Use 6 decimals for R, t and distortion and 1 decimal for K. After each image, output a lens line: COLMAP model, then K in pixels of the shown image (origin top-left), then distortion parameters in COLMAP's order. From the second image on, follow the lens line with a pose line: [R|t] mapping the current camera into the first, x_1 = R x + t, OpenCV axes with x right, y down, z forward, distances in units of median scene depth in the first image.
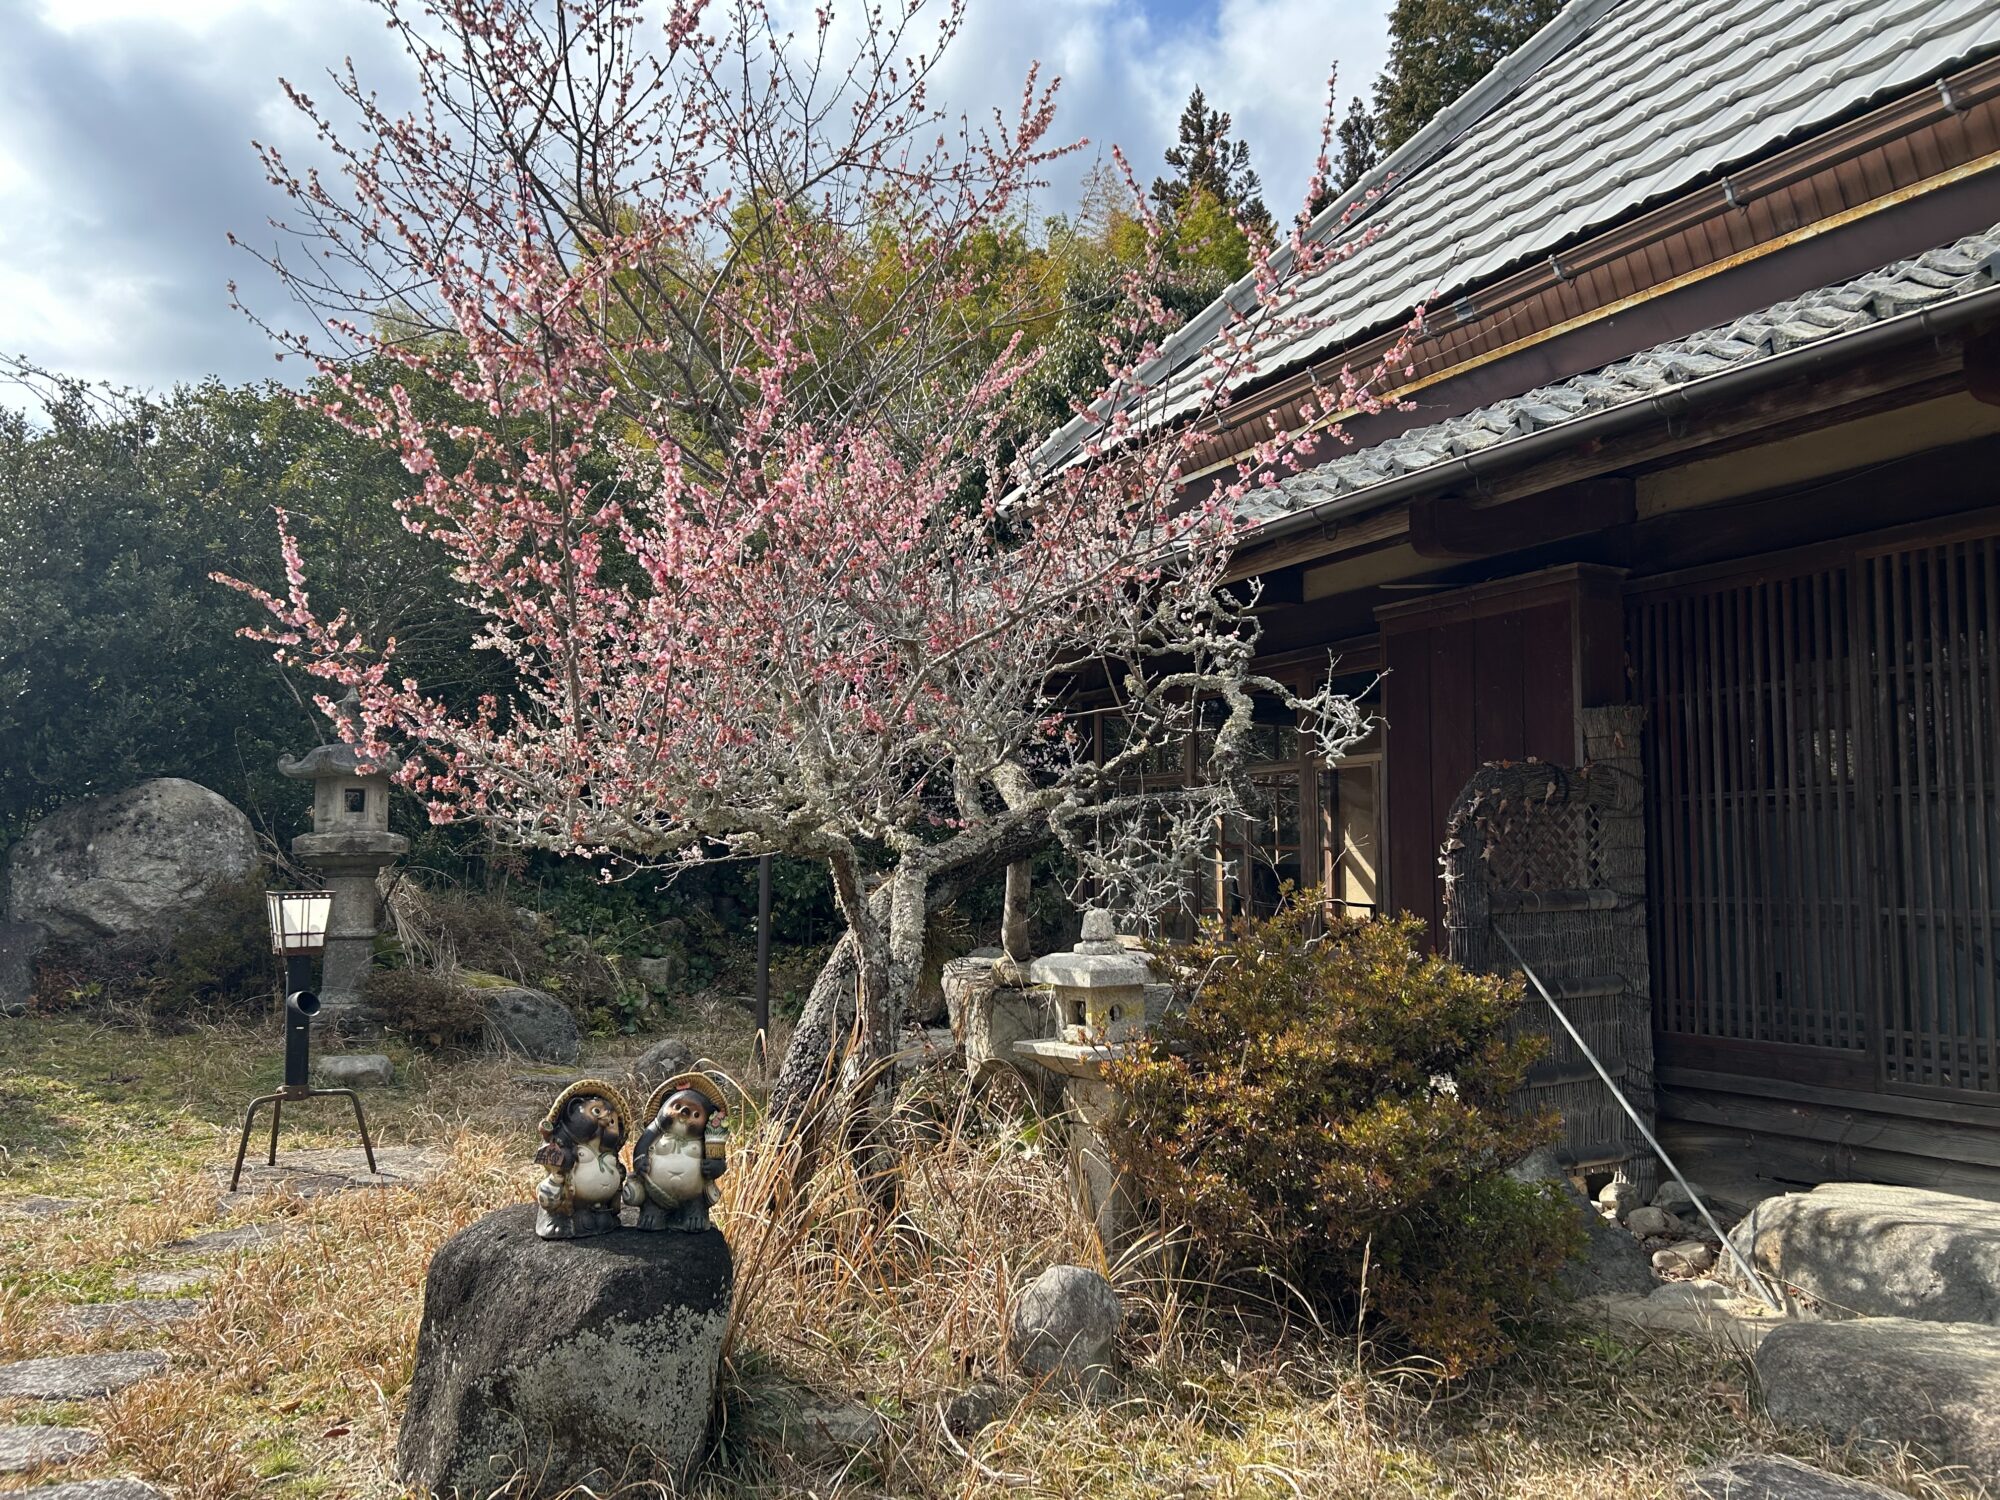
lens RADIAL K [[1505.7, 0, 997.8], [0, 1505.7, 754.9], [0, 0, 1]] dist [0.009177, 0.004522]
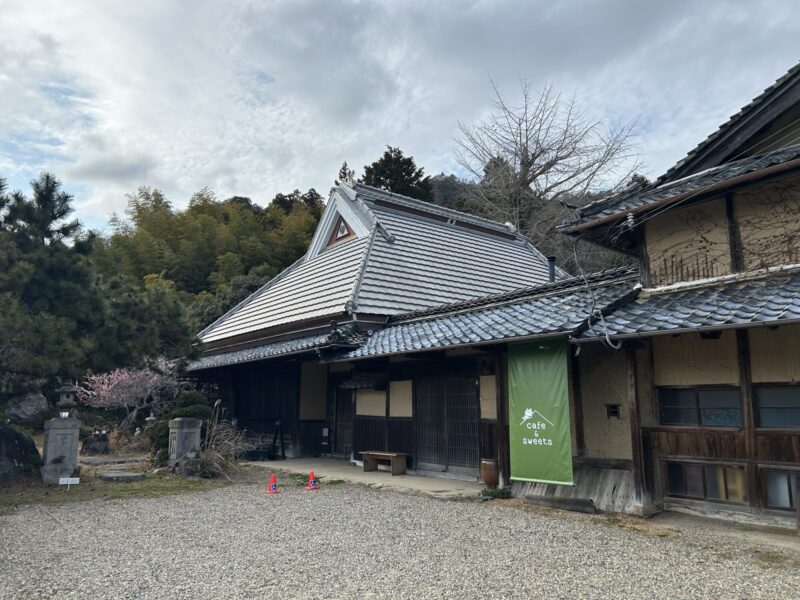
lens RADIAL K [[602.3, 0, 401.4], [0, 602.3, 300.9], [0, 0, 1]] dist [0.009177, 0.004522]
pose [[0.989766, 0.039042, 0.137253, 0.515465], [-0.025534, 0.994776, -0.098833, -0.138791], [-0.140395, 0.094317, 0.985593, -1.520351]]
